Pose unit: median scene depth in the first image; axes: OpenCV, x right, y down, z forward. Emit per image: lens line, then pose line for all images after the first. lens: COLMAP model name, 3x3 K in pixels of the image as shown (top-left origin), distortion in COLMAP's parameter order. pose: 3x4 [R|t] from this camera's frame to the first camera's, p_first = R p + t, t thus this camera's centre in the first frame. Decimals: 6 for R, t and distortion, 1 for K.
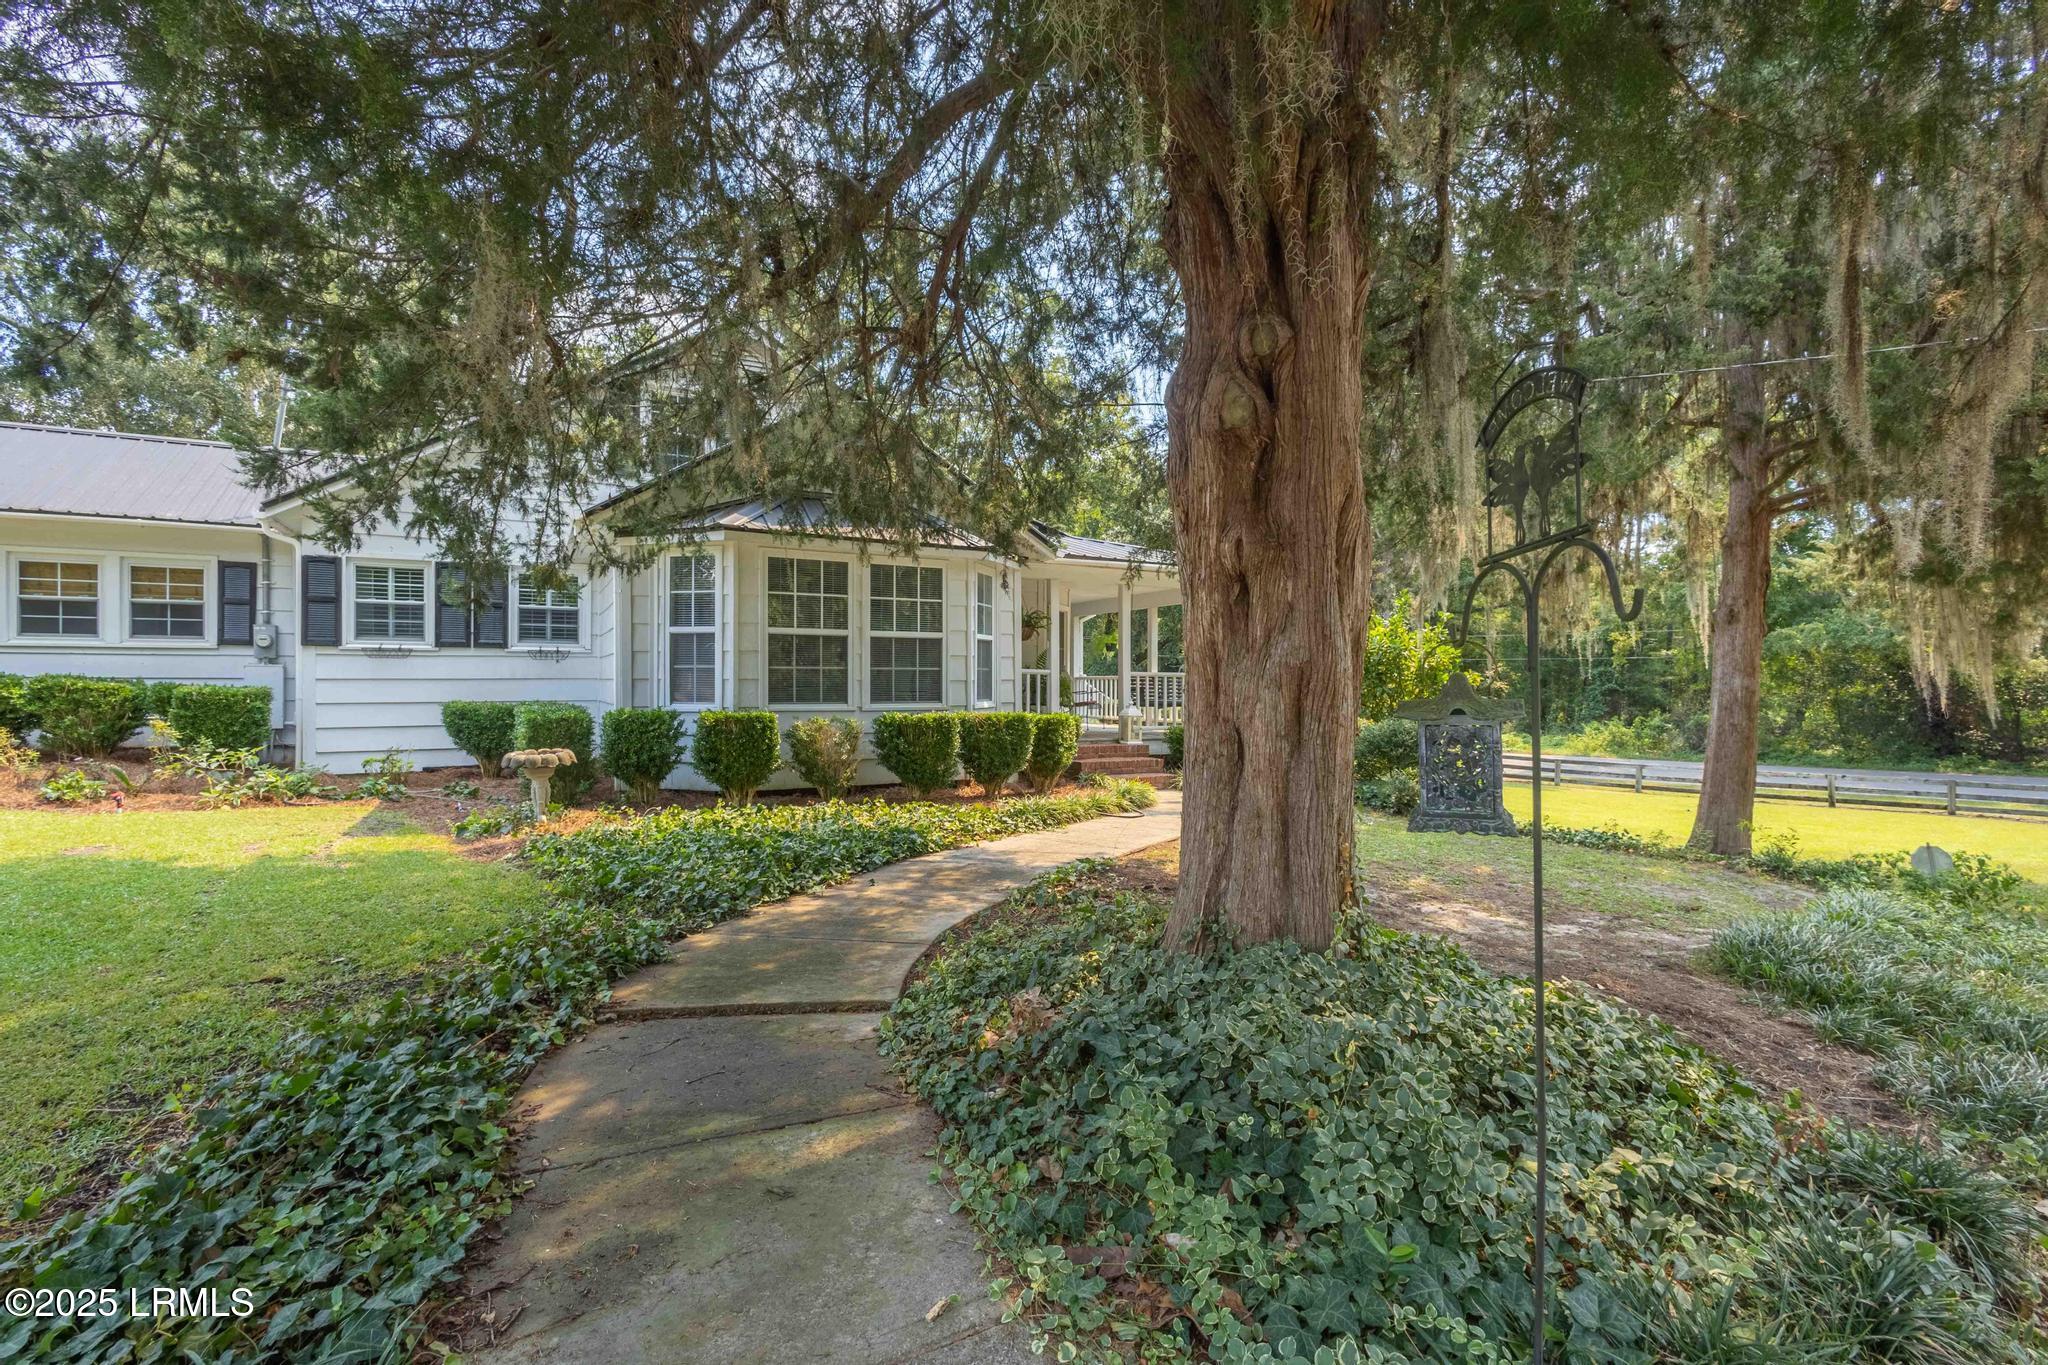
lens RADIAL K [[939.0, 0, 1024.0], [0, 939.0, 682.5], [0, 0, 1]] dist [0.001528, 0.000053]
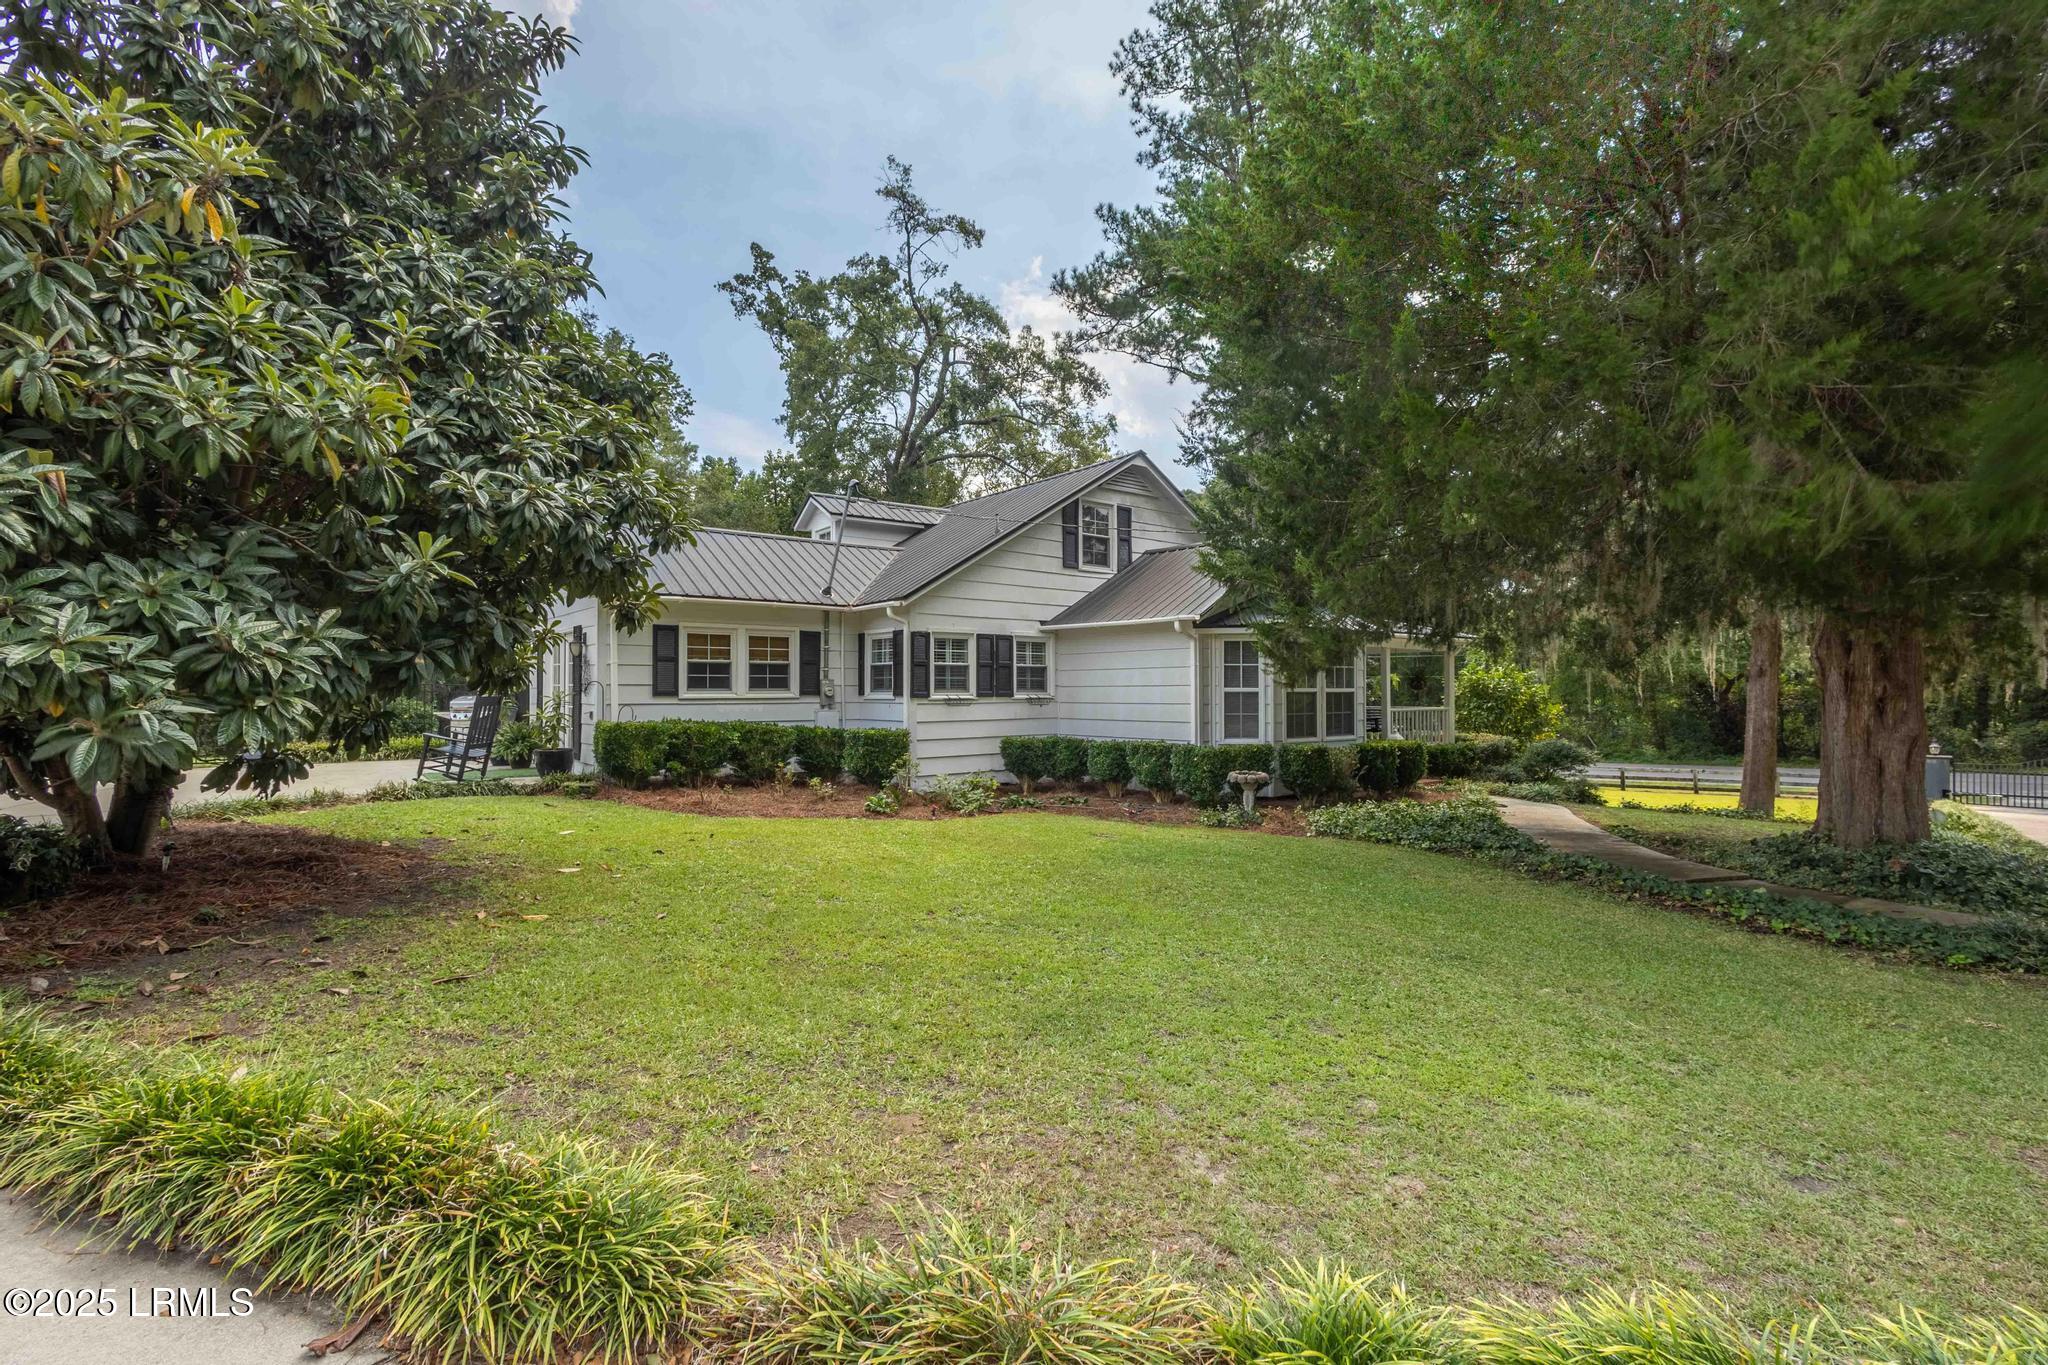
lens RADIAL K [[939.0, 0, 1024.0], [0, 939.0, 682.5], [0, 0, 1]] dist [0.001528, 0.000053]
pose [[0.983682, -0.001243, 0.179911, -0.809659], [0.002657, 0.999967, -0.007619, -0.048023], [-0.179895, 0.007972, 0.983653, -0.355670]]
